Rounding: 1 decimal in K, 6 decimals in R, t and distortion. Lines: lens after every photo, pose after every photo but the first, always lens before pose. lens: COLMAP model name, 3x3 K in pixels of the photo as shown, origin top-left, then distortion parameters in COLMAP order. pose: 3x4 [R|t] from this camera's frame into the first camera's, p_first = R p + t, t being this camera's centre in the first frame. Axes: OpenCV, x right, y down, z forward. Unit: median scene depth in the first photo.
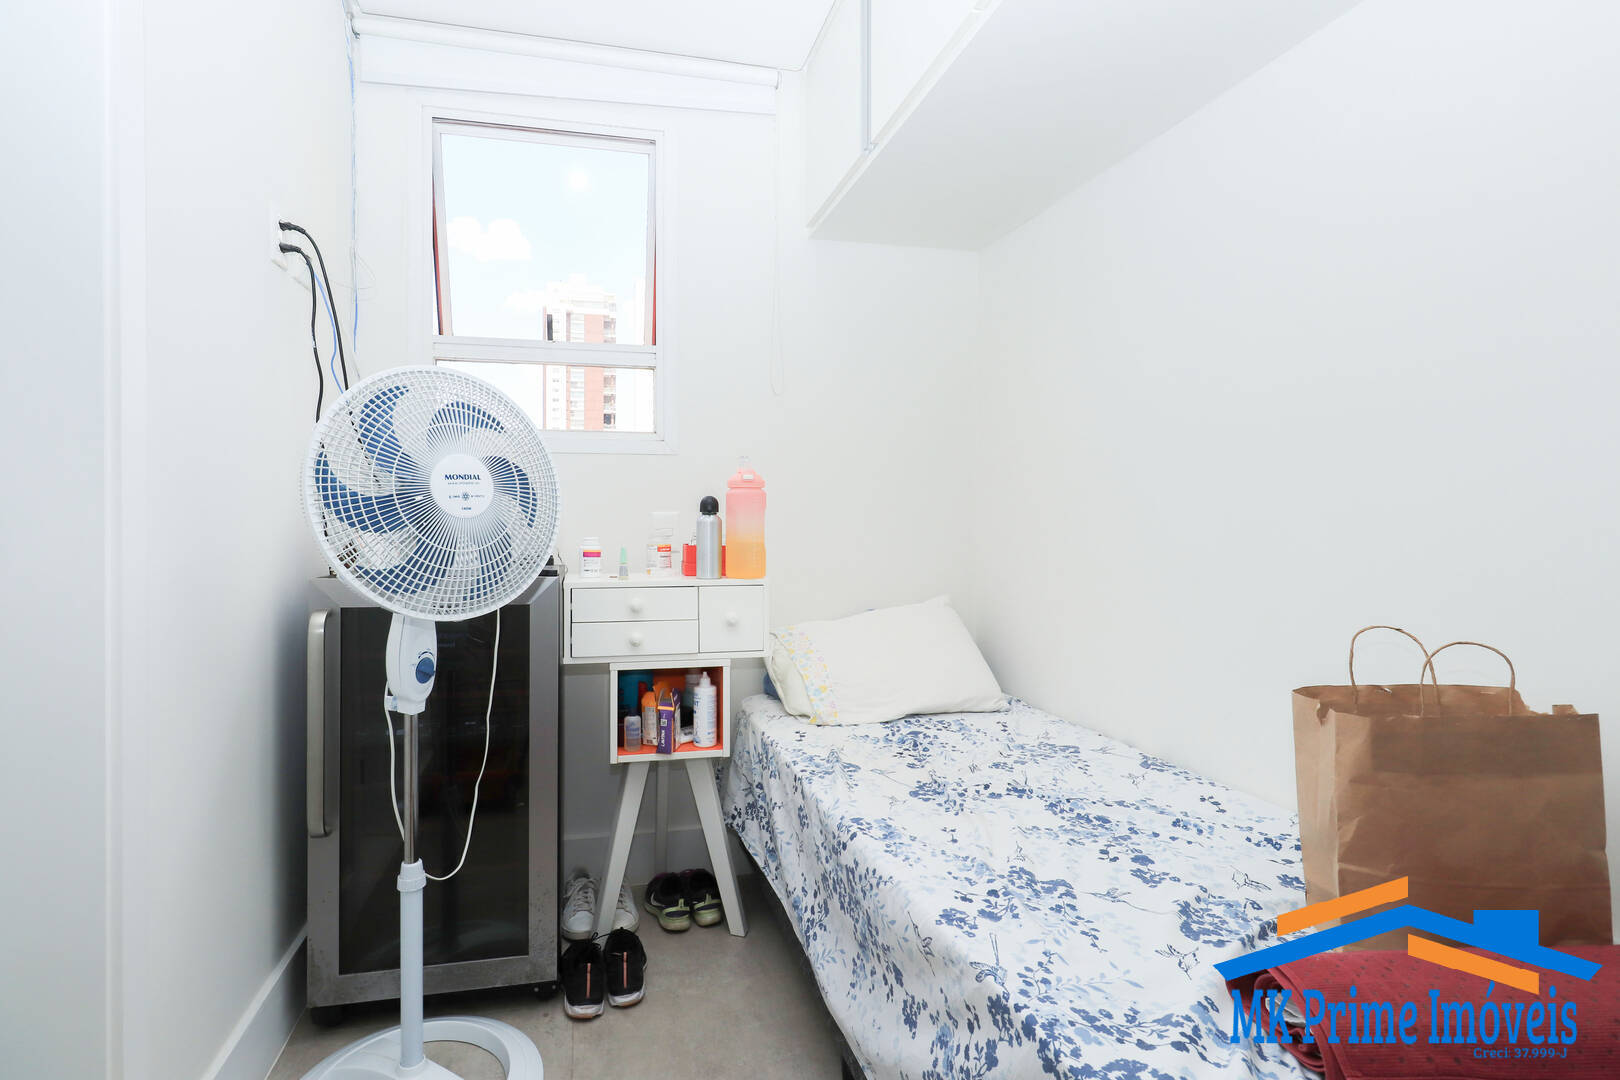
lens RADIAL K [[877.6, 0, 807.7], [0, 877.6, 527.6], [0, 0, 1]] dist [-0.000860, -0.000052]
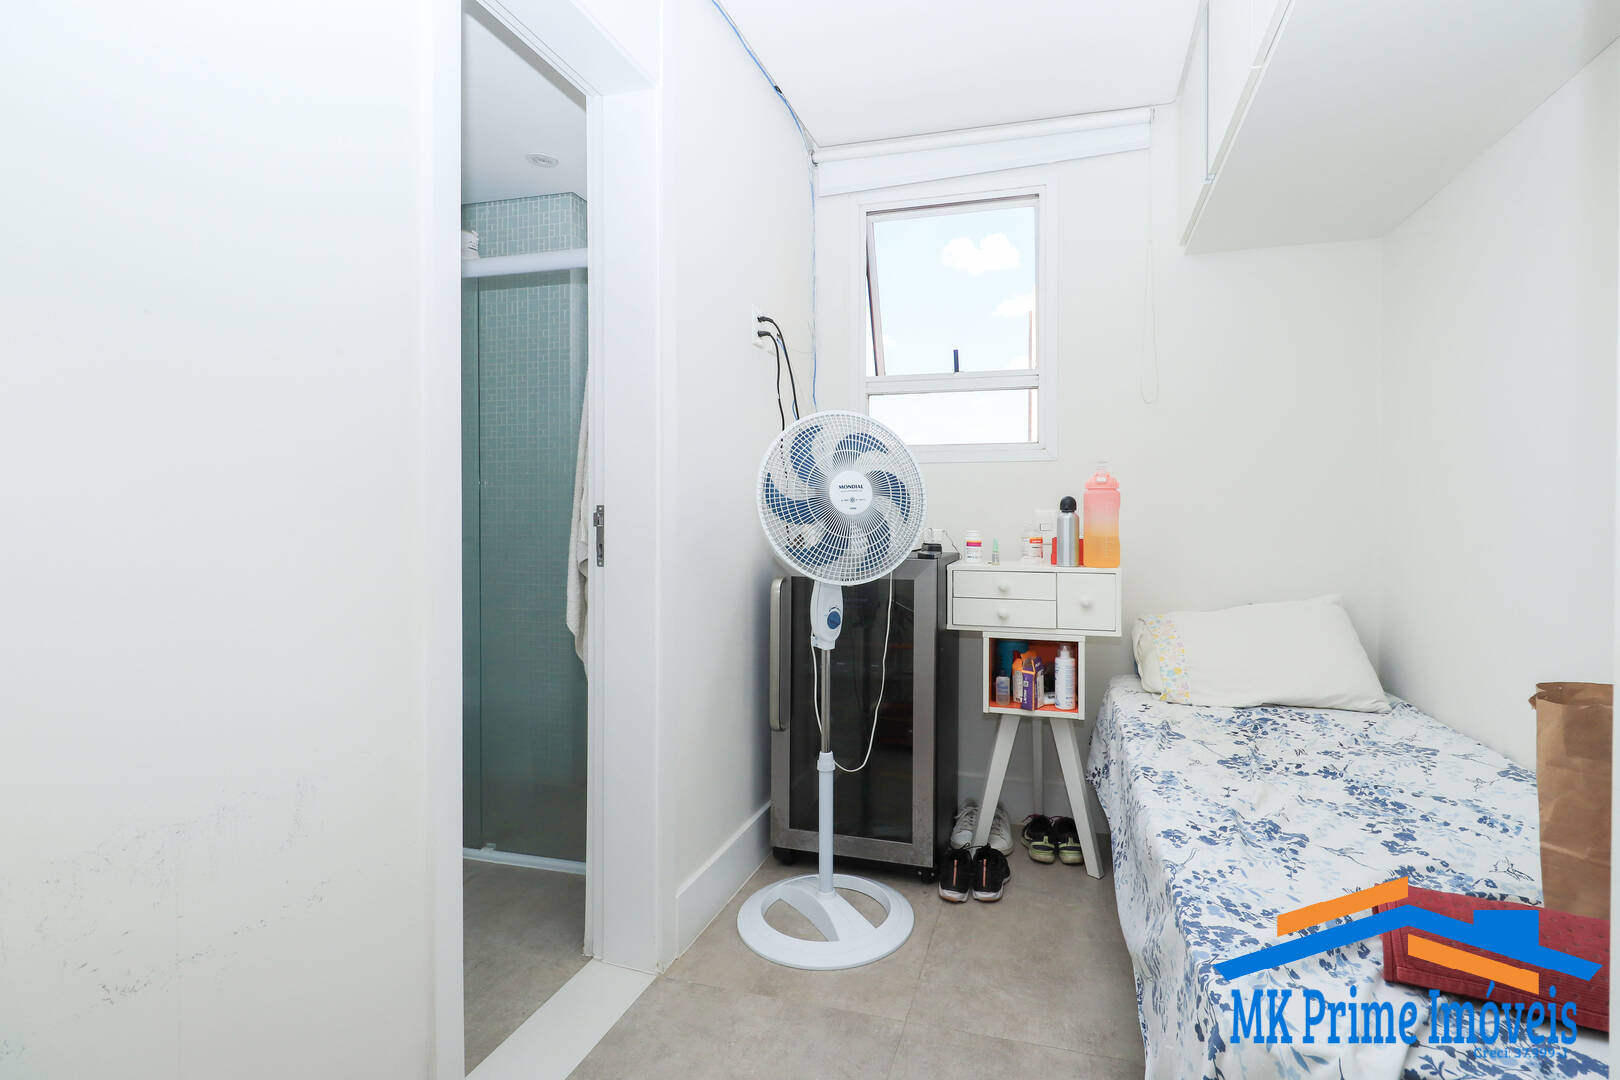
lens RADIAL K [[877.6, 0, 807.7], [0, 877.6, 527.6], [0, 0, 1]] dist [-0.000860, -0.000052]
pose [[0.851917, 0.008335, -0.523610, 0.246345], [-0.006718, 0.999965, 0.004988, 0.002723], [0.523633, -0.000732, 0.851944, -0.221702]]
